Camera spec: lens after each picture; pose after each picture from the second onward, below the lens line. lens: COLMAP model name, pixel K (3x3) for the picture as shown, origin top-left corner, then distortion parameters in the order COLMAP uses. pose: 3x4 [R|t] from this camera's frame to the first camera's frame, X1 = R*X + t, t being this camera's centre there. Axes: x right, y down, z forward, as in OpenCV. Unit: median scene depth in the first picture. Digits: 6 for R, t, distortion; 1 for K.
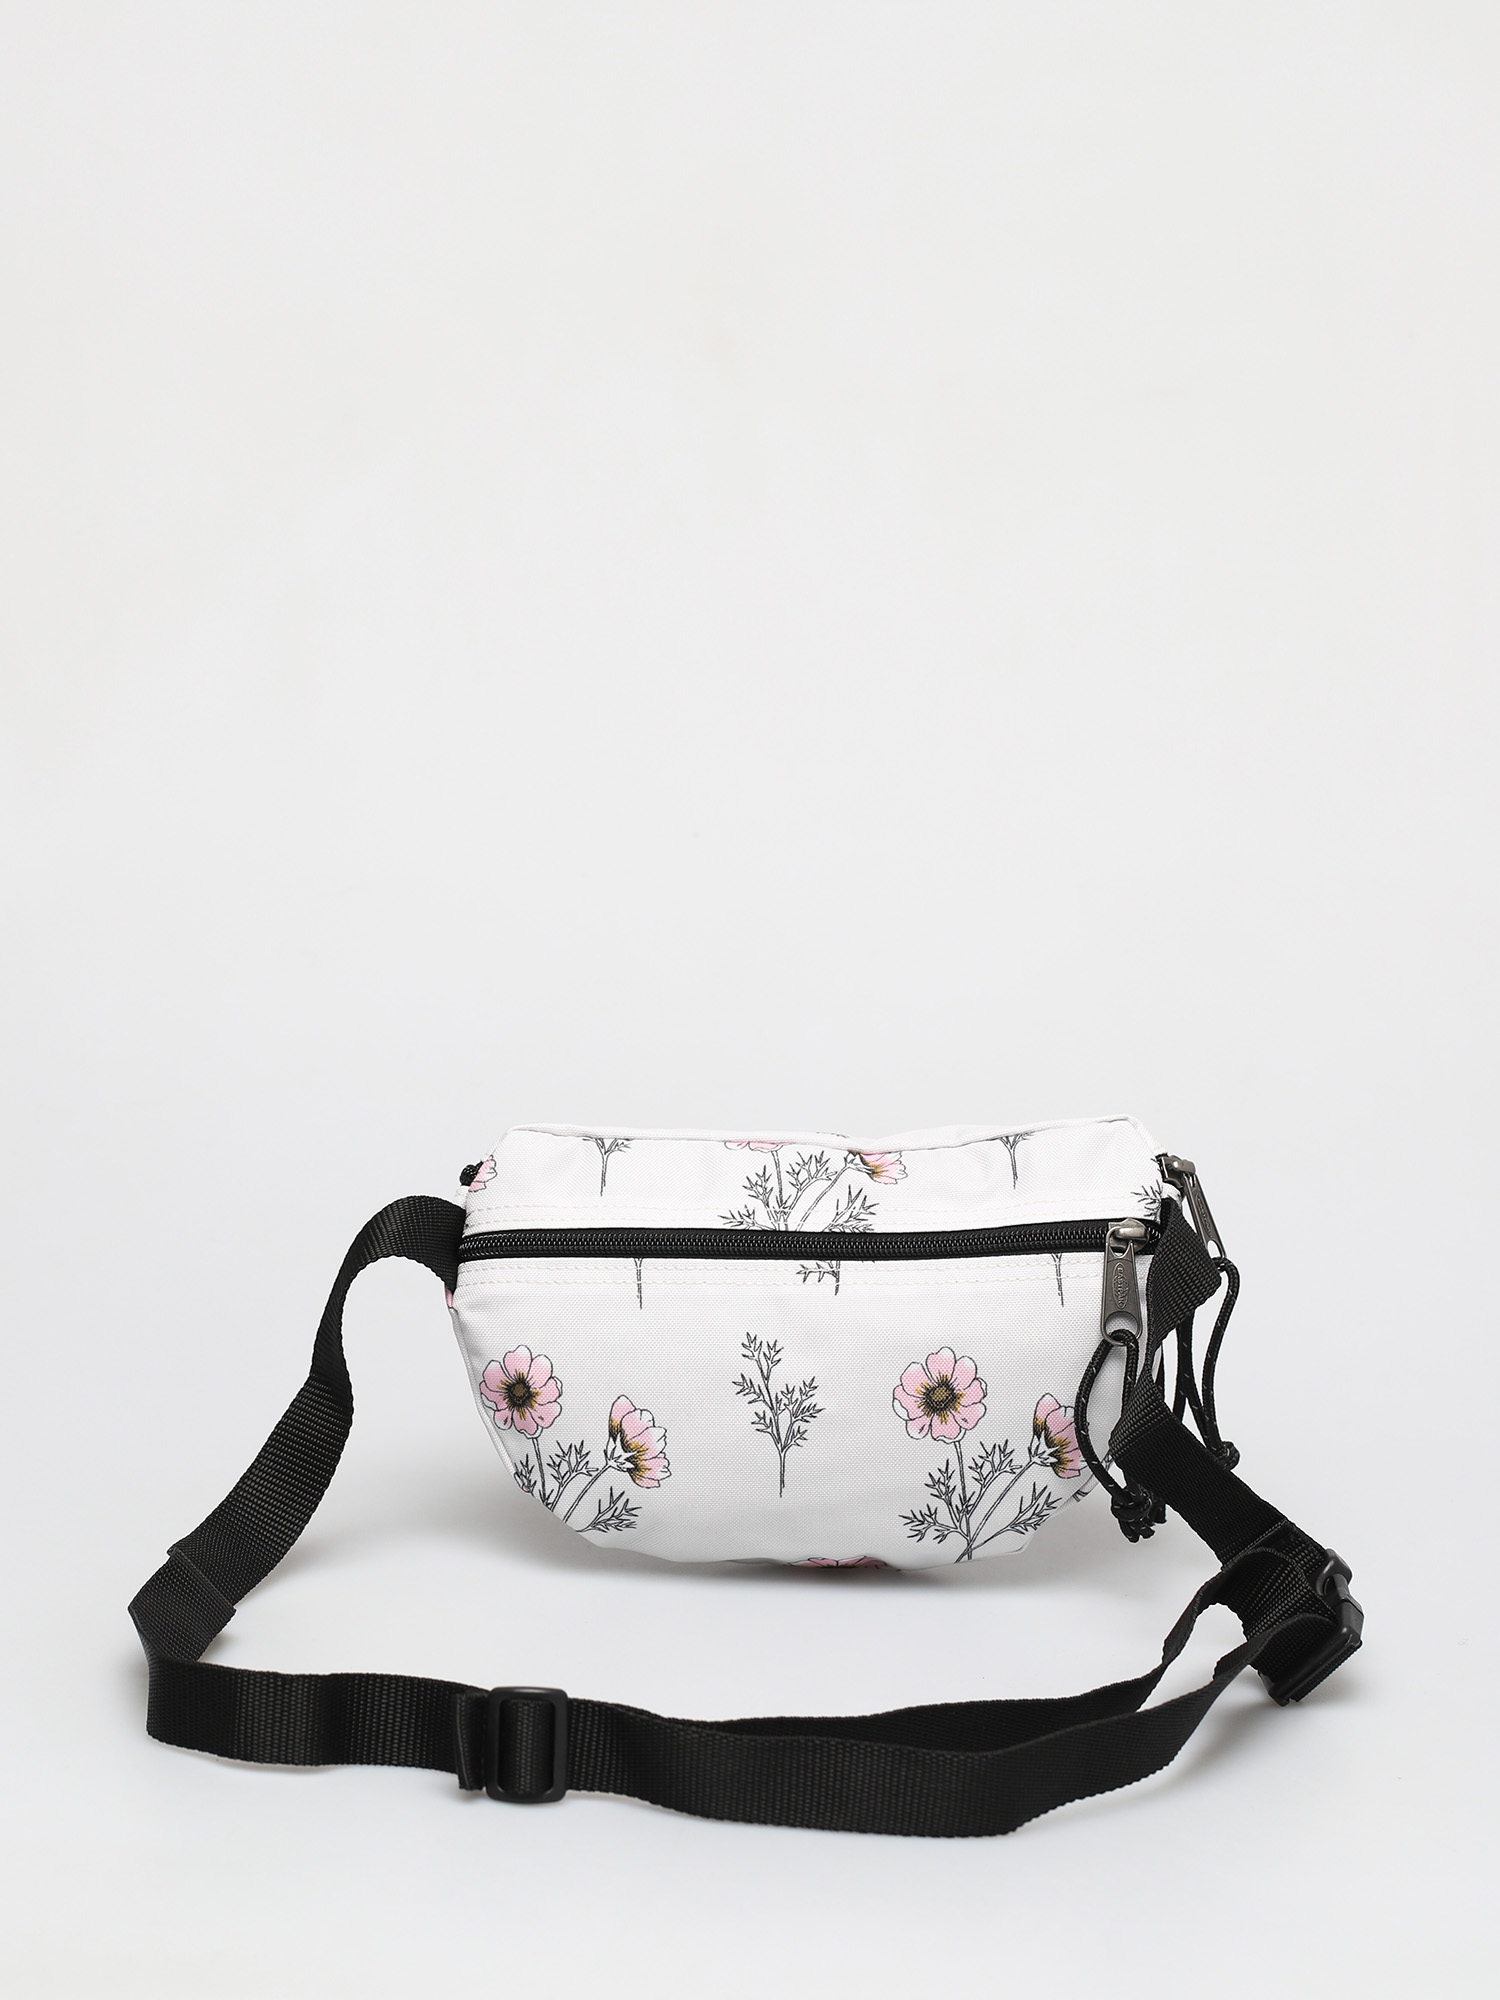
lens RADIAL K [[5655.6, 0, 750.0], [0, 5655.6, 1000.0], [0, 0, 1]] dist [-1.115759, 0.241847]
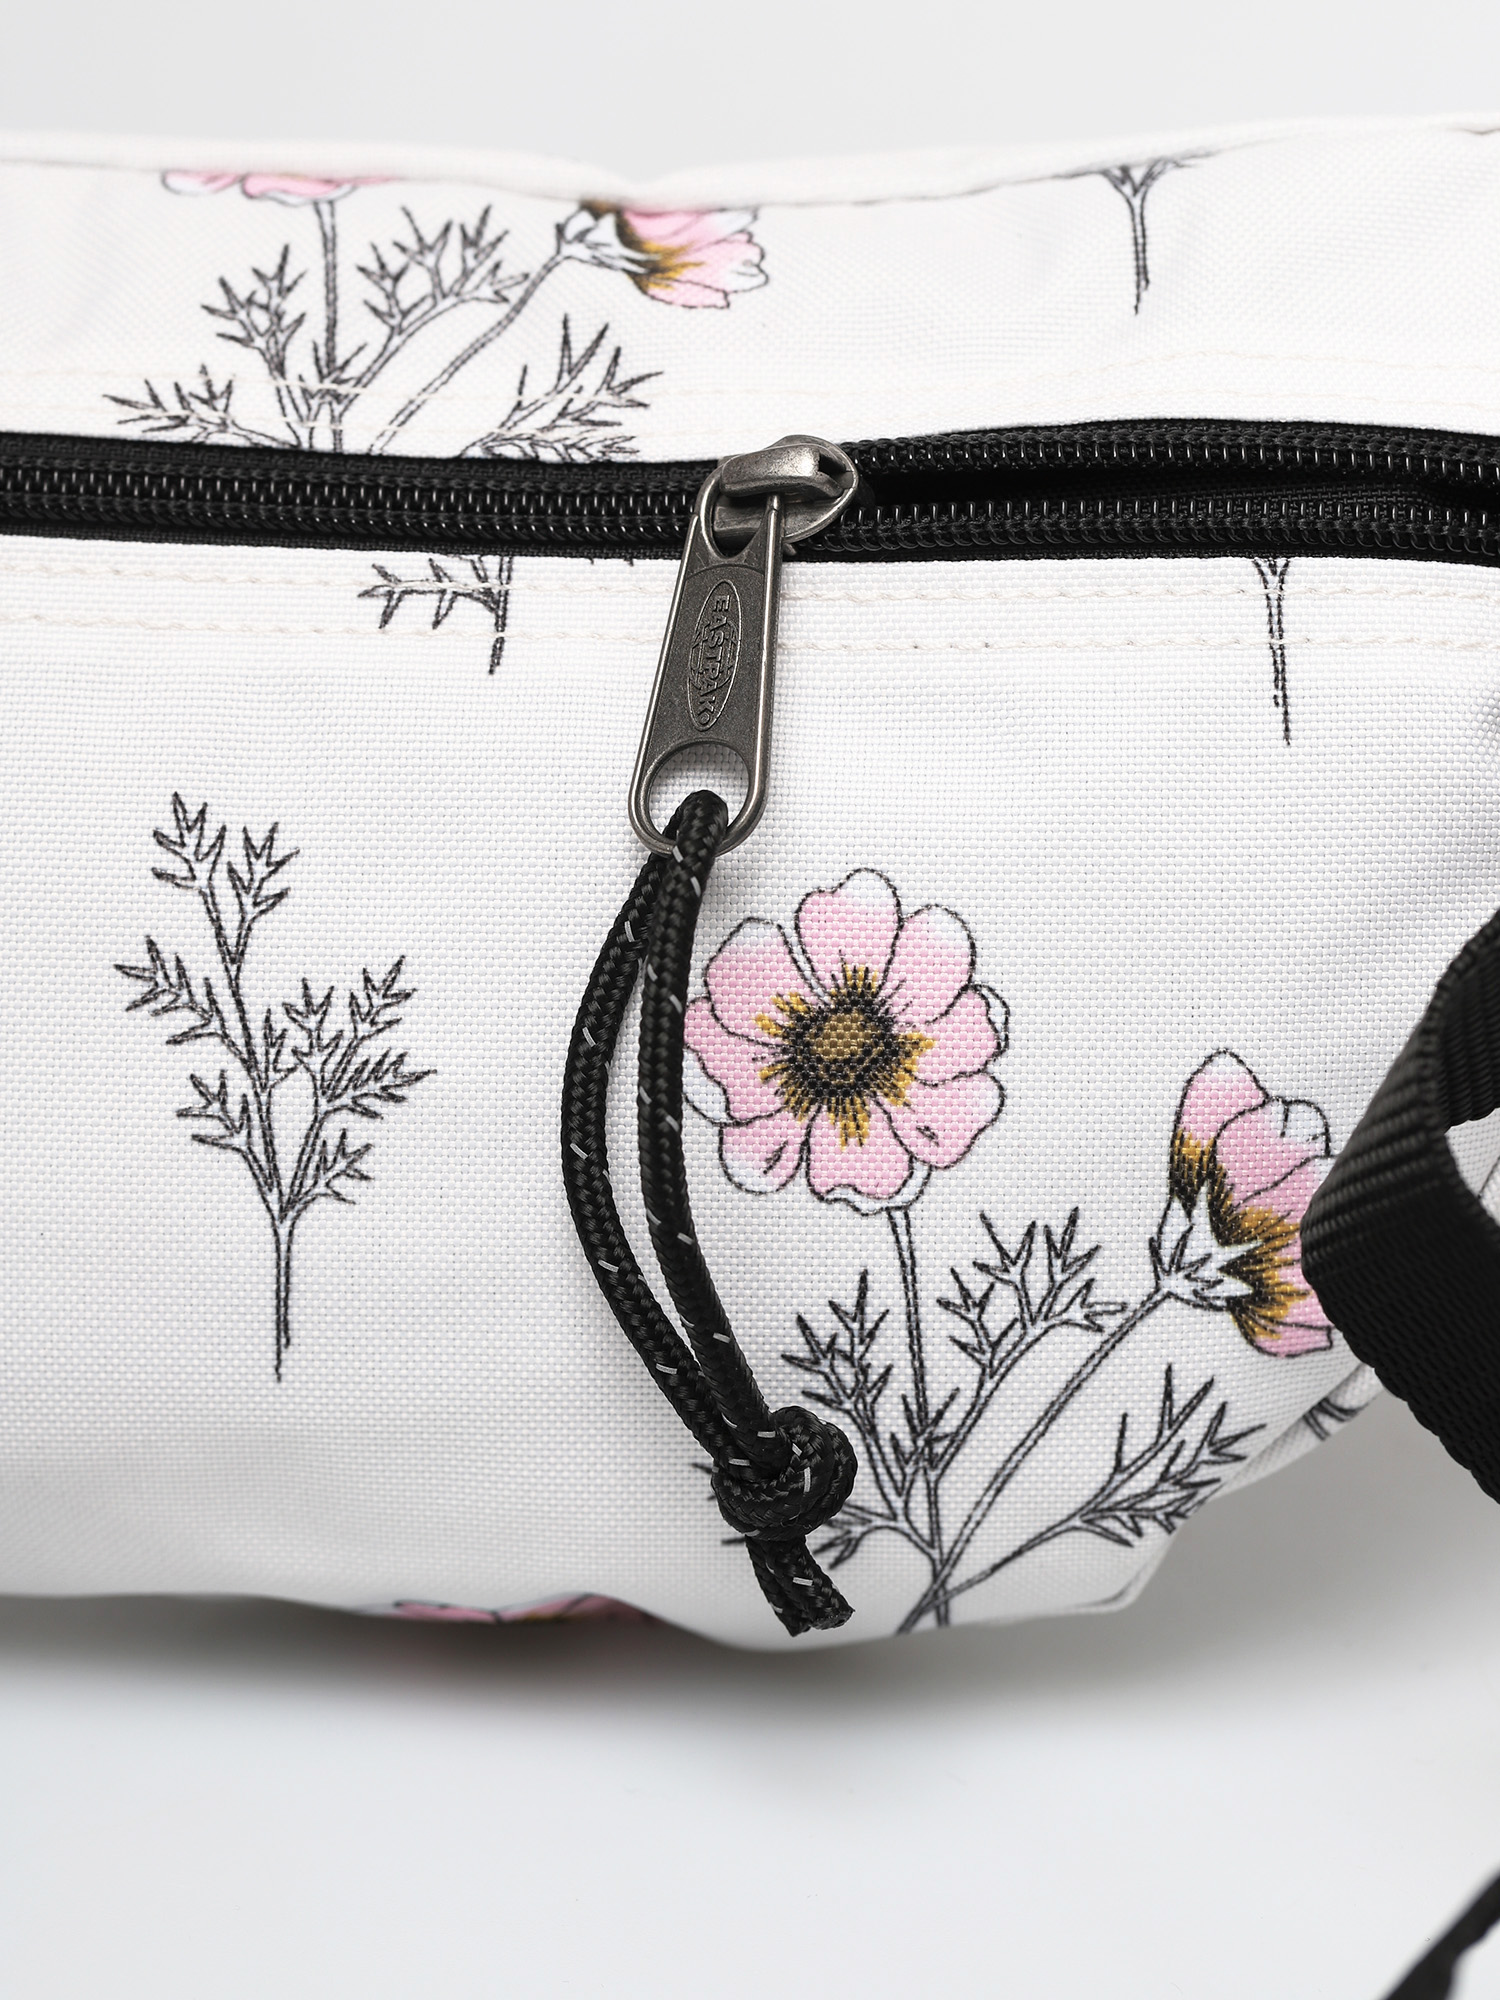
lens RADIAL K [[5618.7, 0, 750.0], [0, 5618.7, 1000.0], [0, 0, 1]] dist [0.150994, 0.768769]
pose [[0.998907, 0.035135, -0.030835, 0.037767], [-0.034404, 0.999121, 0.023941, 0.061540], [0.031649, -0.022854, 0.999238, 0.714159]]
